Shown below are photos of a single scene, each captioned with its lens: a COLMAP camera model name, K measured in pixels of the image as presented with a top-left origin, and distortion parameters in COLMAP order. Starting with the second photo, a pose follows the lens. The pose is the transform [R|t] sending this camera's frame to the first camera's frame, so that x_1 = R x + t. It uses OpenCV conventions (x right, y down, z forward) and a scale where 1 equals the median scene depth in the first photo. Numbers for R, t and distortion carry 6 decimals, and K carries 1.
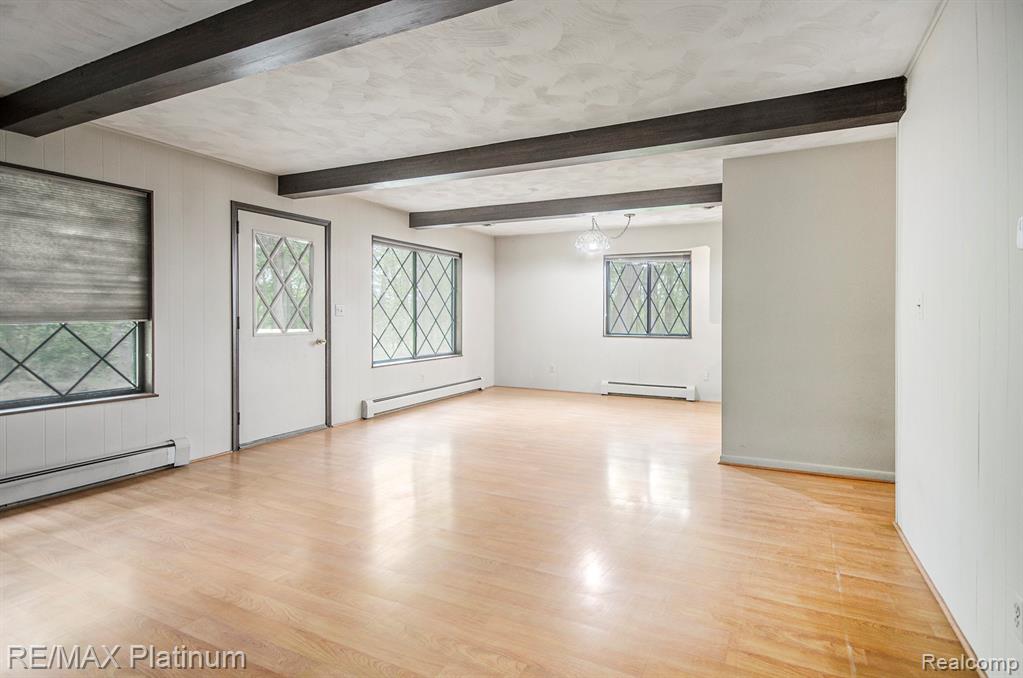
lens RADIAL K [[485.5, 0, 509.1], [0, 485.5, 315.2], [0, 0, 1]] dist [0.000325, 0.000062]
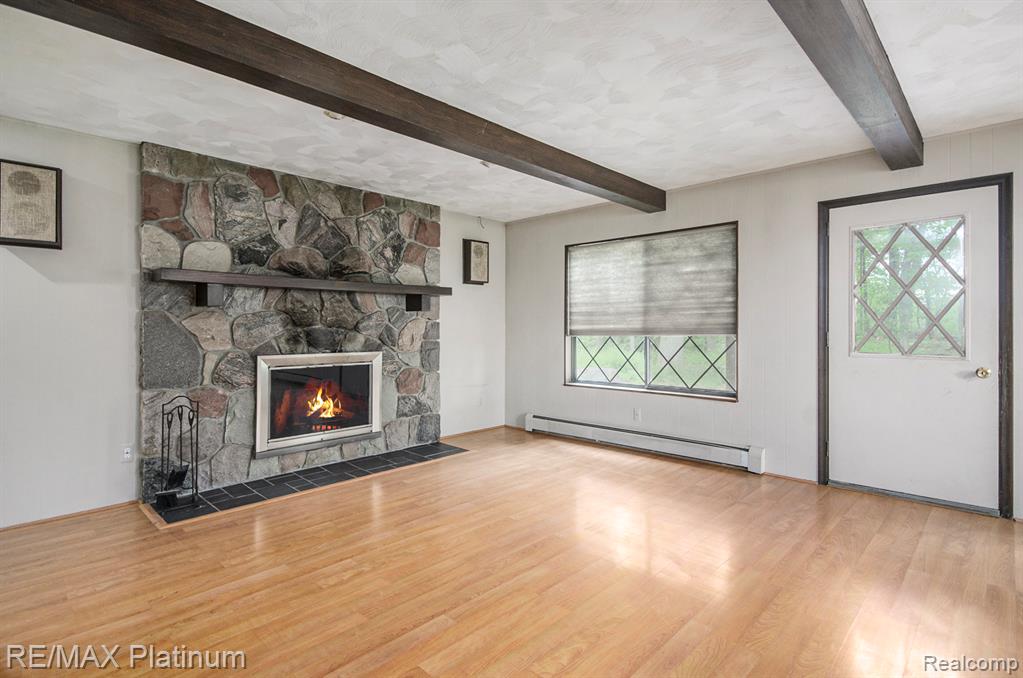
lens RADIAL K [[504.4, 0, 510.7], [0, 504.4, 329.7], [0, 0, 1]] dist [0.001877, 0.000546]
pose [[-0.269127, 0.006353, -0.963084, 0.581053], [0.003024, 0.999979, 0.005751, -0.010524], [0.963100, -0.001365, -0.269141, 0.866868]]
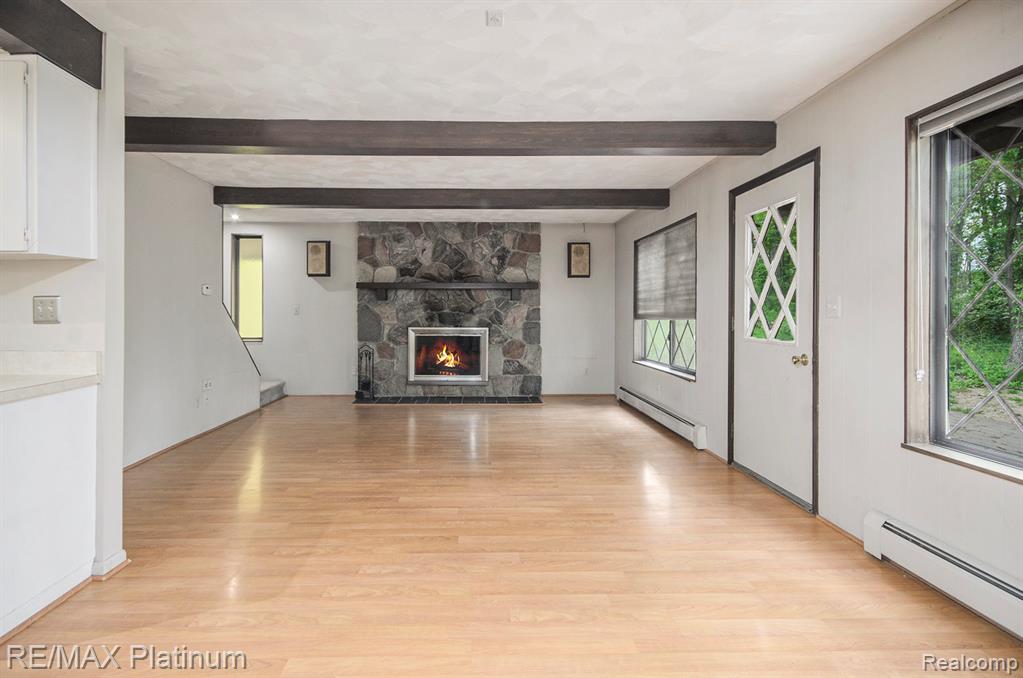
lens RADIAL K [[504.8, 0, 483.6], [0, 504.8, 314.1], [0, 0, 1]] dist [-0.000441, 0.000120]
pose [[-0.871337, 0.000180, -0.490685, 0.372179], [-0.000994, 0.999997, 0.002133, -0.004029], [0.490684, 0.002346, -0.871334, 1.967903]]
